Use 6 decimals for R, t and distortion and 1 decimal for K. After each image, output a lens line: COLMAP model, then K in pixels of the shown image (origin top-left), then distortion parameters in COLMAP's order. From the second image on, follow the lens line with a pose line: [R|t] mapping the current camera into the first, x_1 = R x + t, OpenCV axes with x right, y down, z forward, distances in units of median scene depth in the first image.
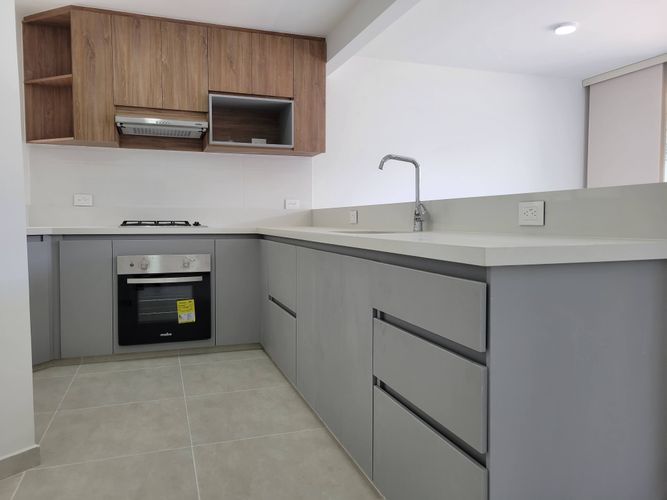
lens RADIAL K [[497.5, 0, 326.6], [0, 497.5, 245.1], [0, 0, 1]] dist [0.064178, -0.047795]
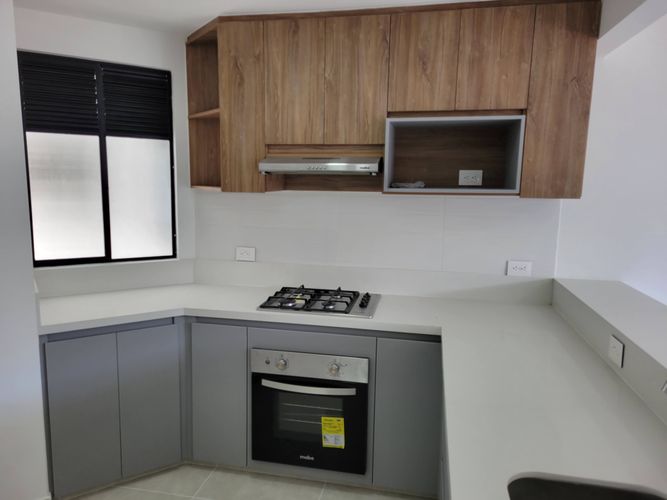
lens RADIAL K [[497.5, 0, 324.0], [0, 497.5, 255.0], [0, 0, 1]] dist [0.064178, -0.047795]
pose [[0.859060, 0.088140, -0.504229, 0.049336], [-0.038995, 0.993470, 0.107223, -0.195626], [0.510387, -0.072449, 0.856887, 0.386805]]
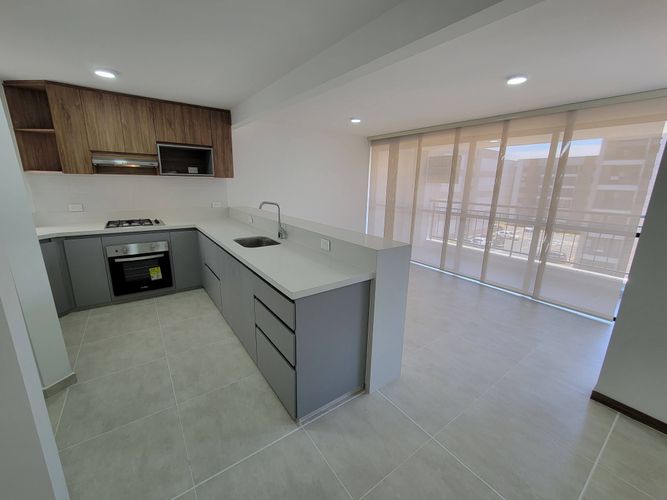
lens RADIAL K [[272.7, 0, 330.6], [0, 272.7, 247.7], [0, 0, 1]] dist [-0.004728, 0.002212]
pose [[0.955469, -0.048602, 0.291063, 0.037002], [-0.006478, 0.982652, 0.185347, -0.140273], [-0.295021, -0.178978, 0.938578, -0.078705]]
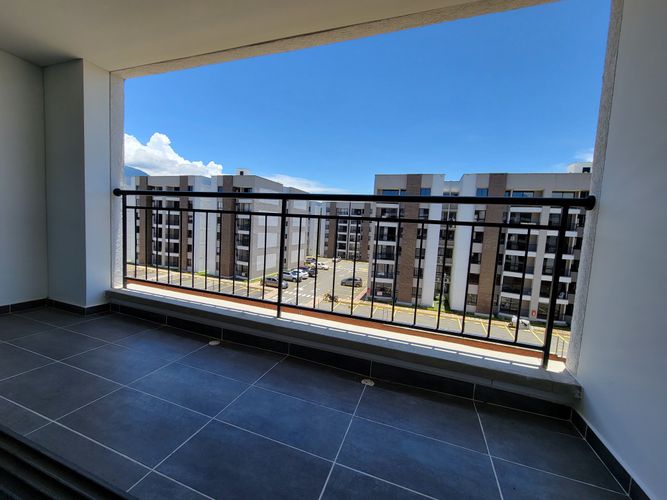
lens RADIAL K [[272.7, 0, 327.9], [0, 272.7, 248.2], [0, 0, 1]] dist [-0.004728, 0.002212]
pose [[0.621374, -0.027593, 0.783028, 0.971465], [-0.018039, 0.998611, 0.049505, -0.013362], [-0.783306, -0.044886, 0.620014, 0.544909]]
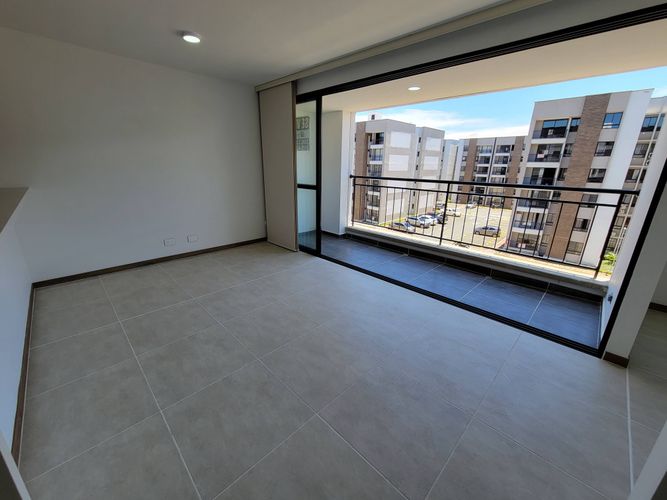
lens RADIAL K [[272.7, 0, 328.8], [0, 272.7, 247.4], [0, 0, 1]] dist [-0.004728, 0.002212]
pose [[0.896999, -0.116963, 0.426278, 0.461474], [0.007644, 0.968318, 0.249605, -0.111595], [-0.441967, -0.220637, 0.869474, 0.200478]]
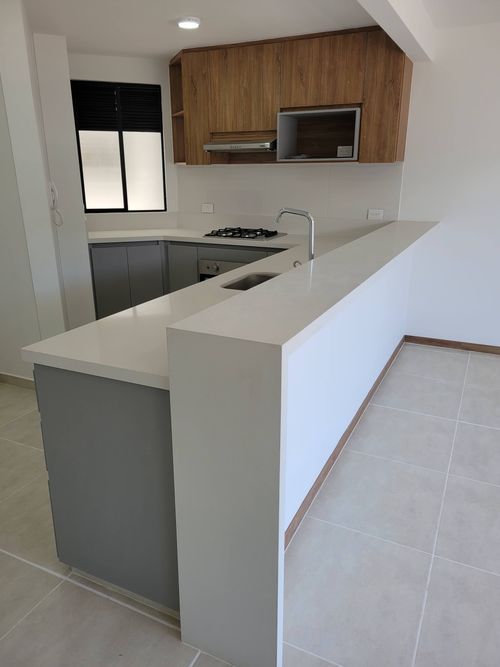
lens RADIAL K [[497.5, 0, 245.5], [0, 497.5, 330.6], [0, 0, 1]] dist [0.064178, -0.047795]
pose [[0.713417, 0.210656, -0.668327, 0.552621], [-0.030455, 0.962164, 0.270763, -0.148102], [0.700078, -0.172813, 0.692840, 0.133997]]
